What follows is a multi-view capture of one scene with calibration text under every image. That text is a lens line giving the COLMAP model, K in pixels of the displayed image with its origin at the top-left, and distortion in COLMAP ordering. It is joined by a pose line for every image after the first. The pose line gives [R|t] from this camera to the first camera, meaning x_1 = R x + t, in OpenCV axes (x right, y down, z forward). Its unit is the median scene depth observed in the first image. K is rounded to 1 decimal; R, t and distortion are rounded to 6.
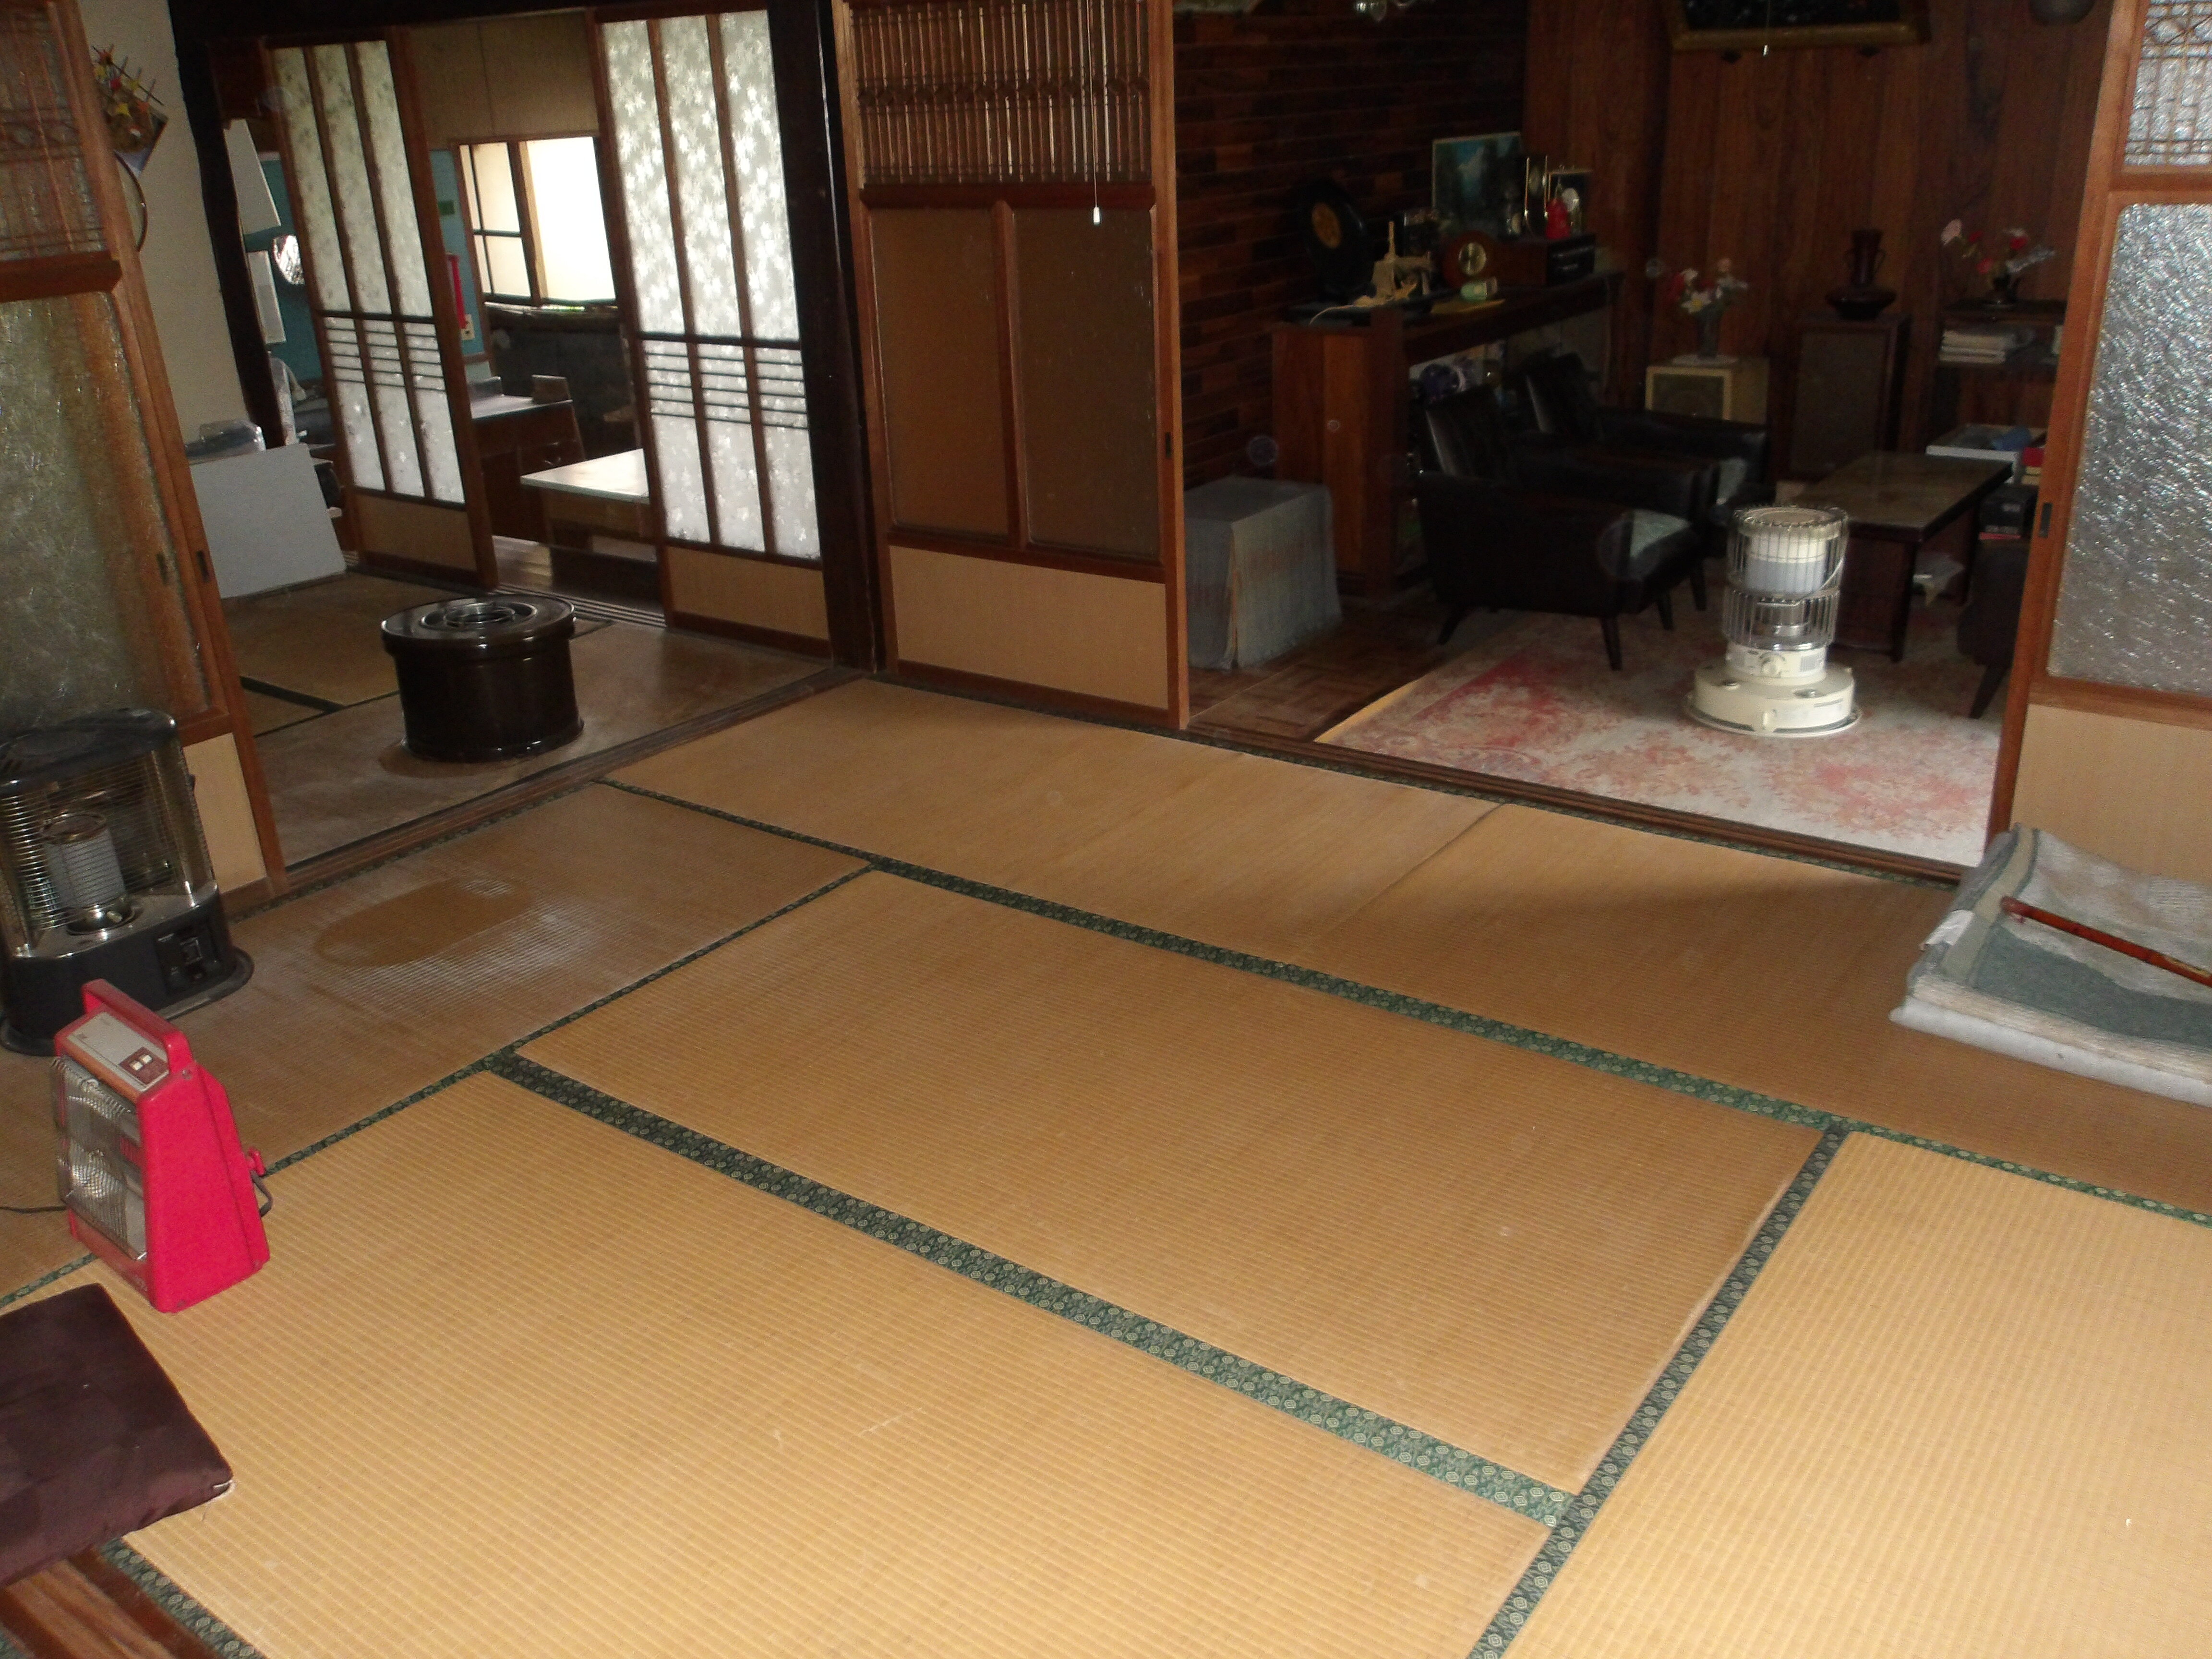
lens RADIAL K [[1823.8, 0, 1103.0], [0, 1823.8, 836.9], [0, 0, 1]] dist [0.001204, 0.008993]
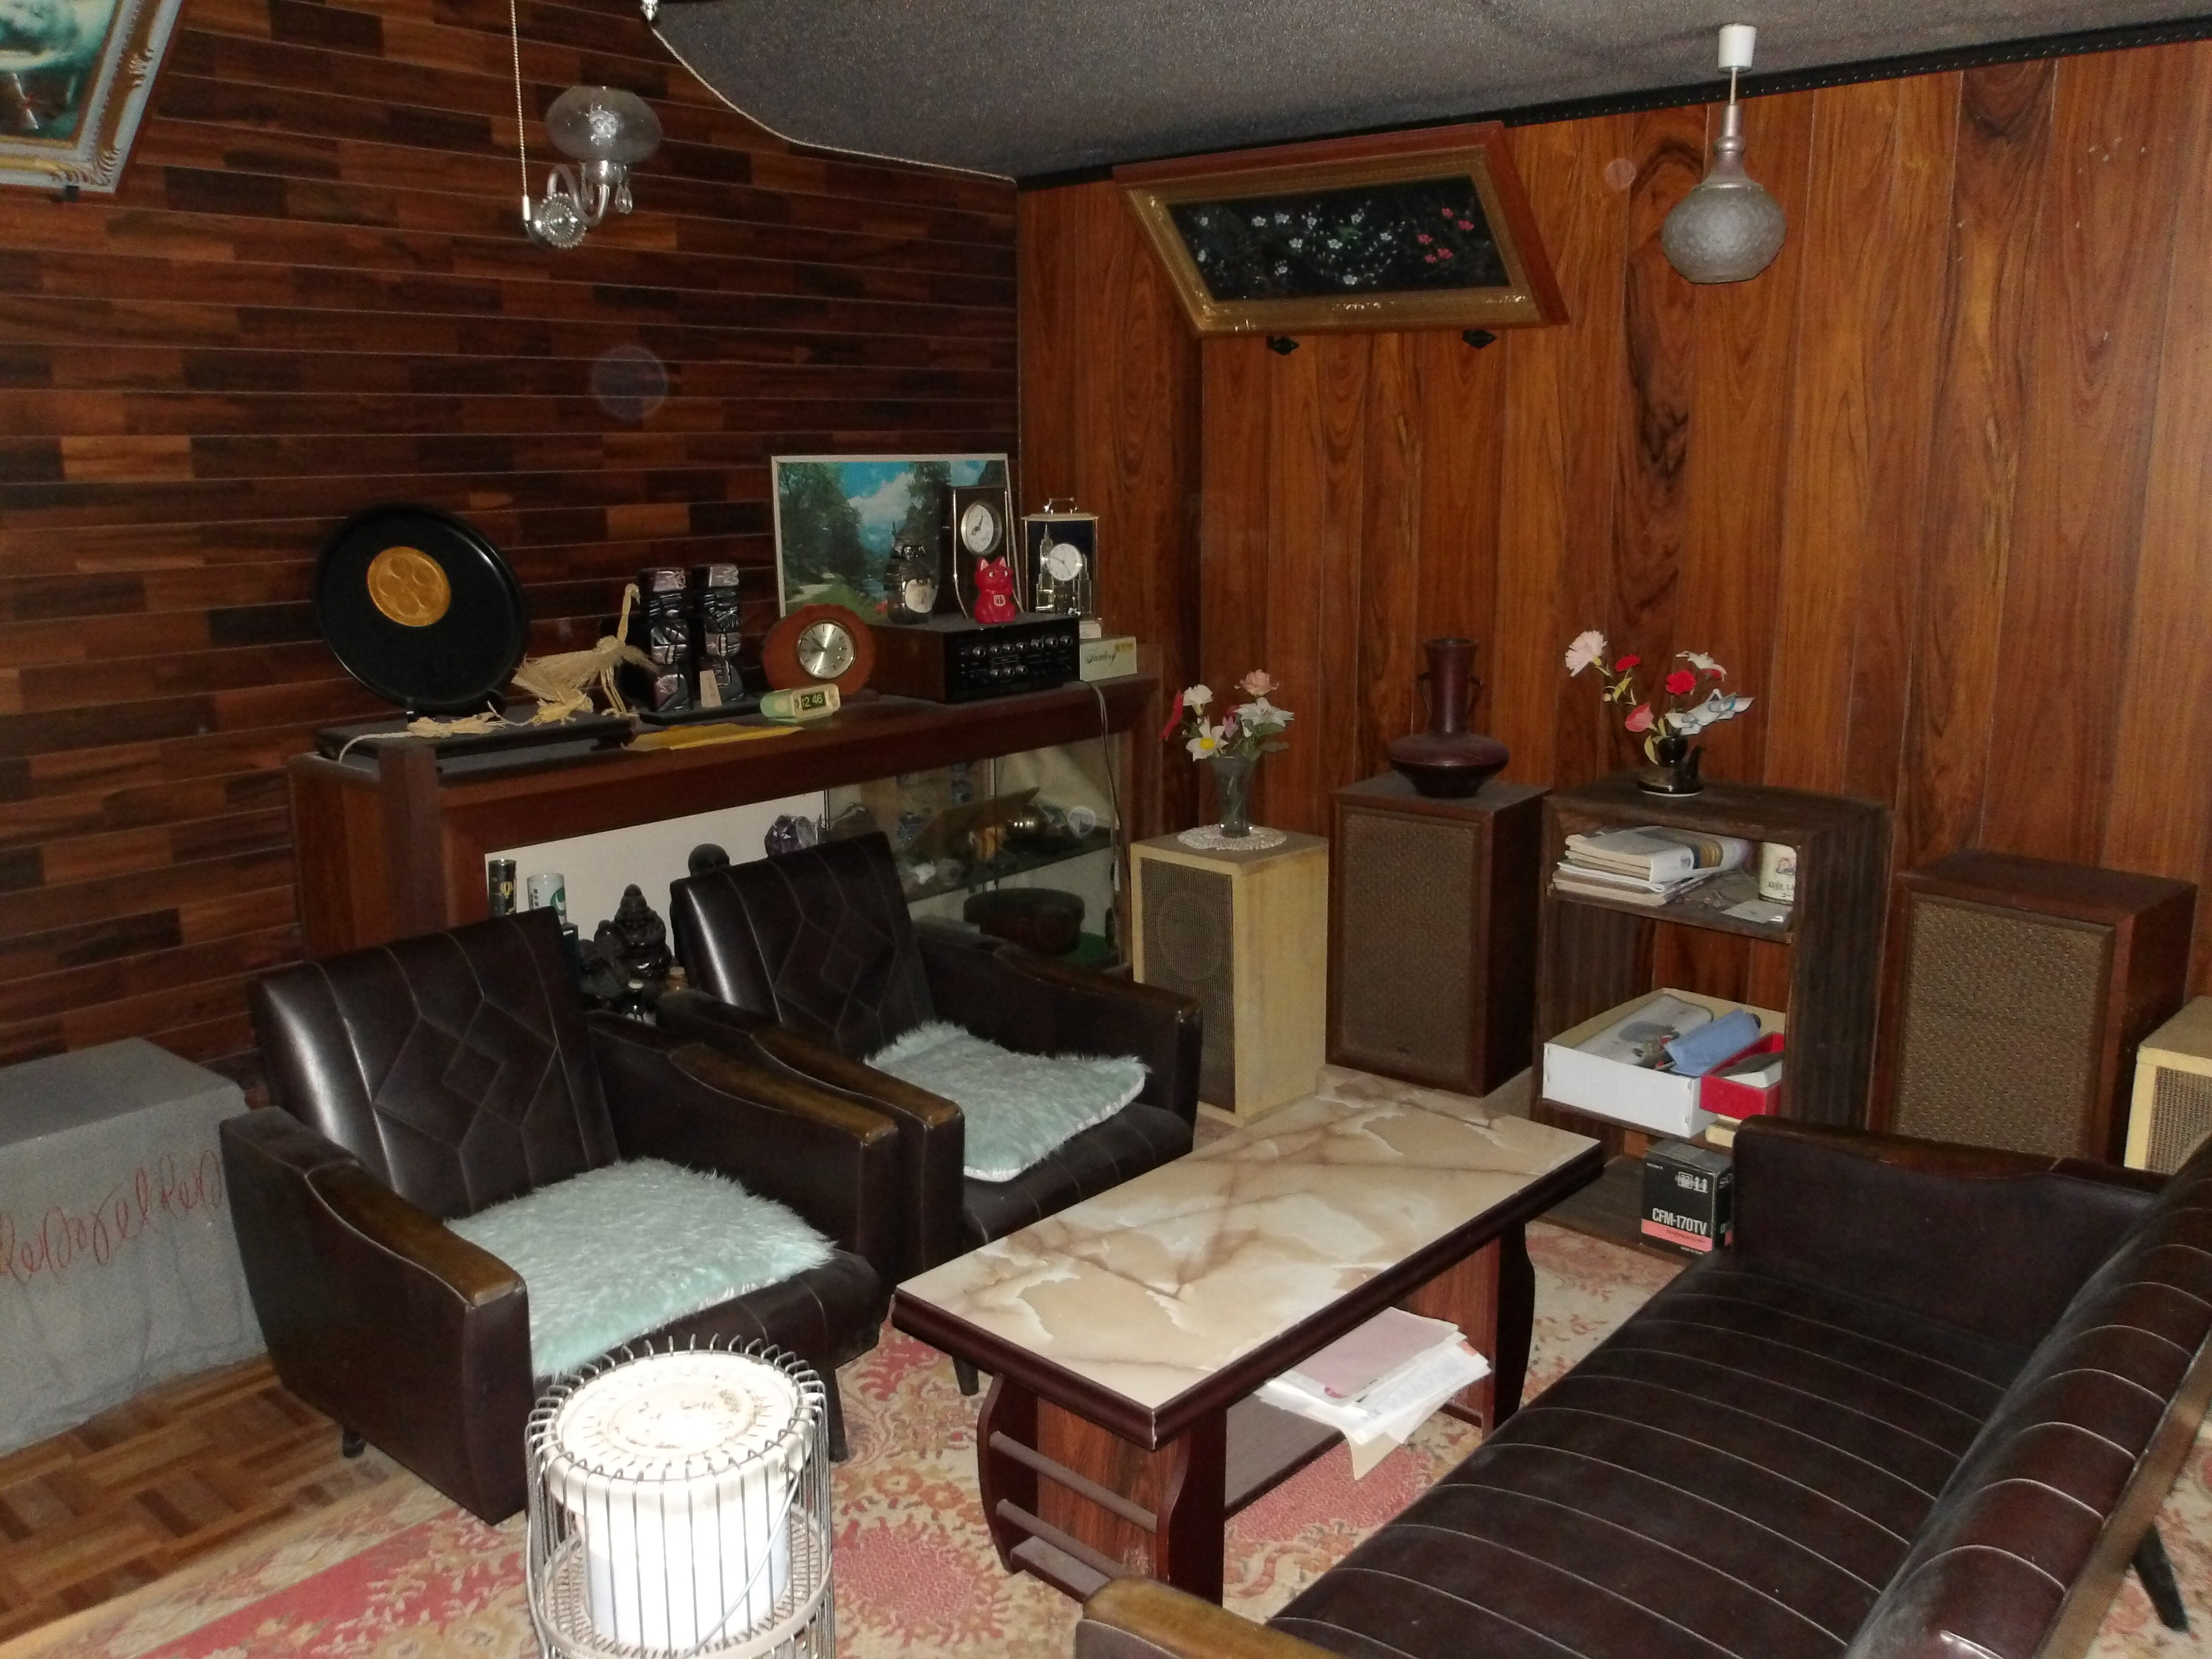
lens RADIAL K [[1823.8, 0, 1111.2], [0, 1823.8, 836.8], [0, 0, 1]] dist [0.001204, 0.008993]
pose [[0.995548, 0.056076, -0.075757, 0.355521], [-0.068240, 0.983260, -0.168946, -0.171286], [0.065015, 0.173363, 0.982710, 0.456204]]
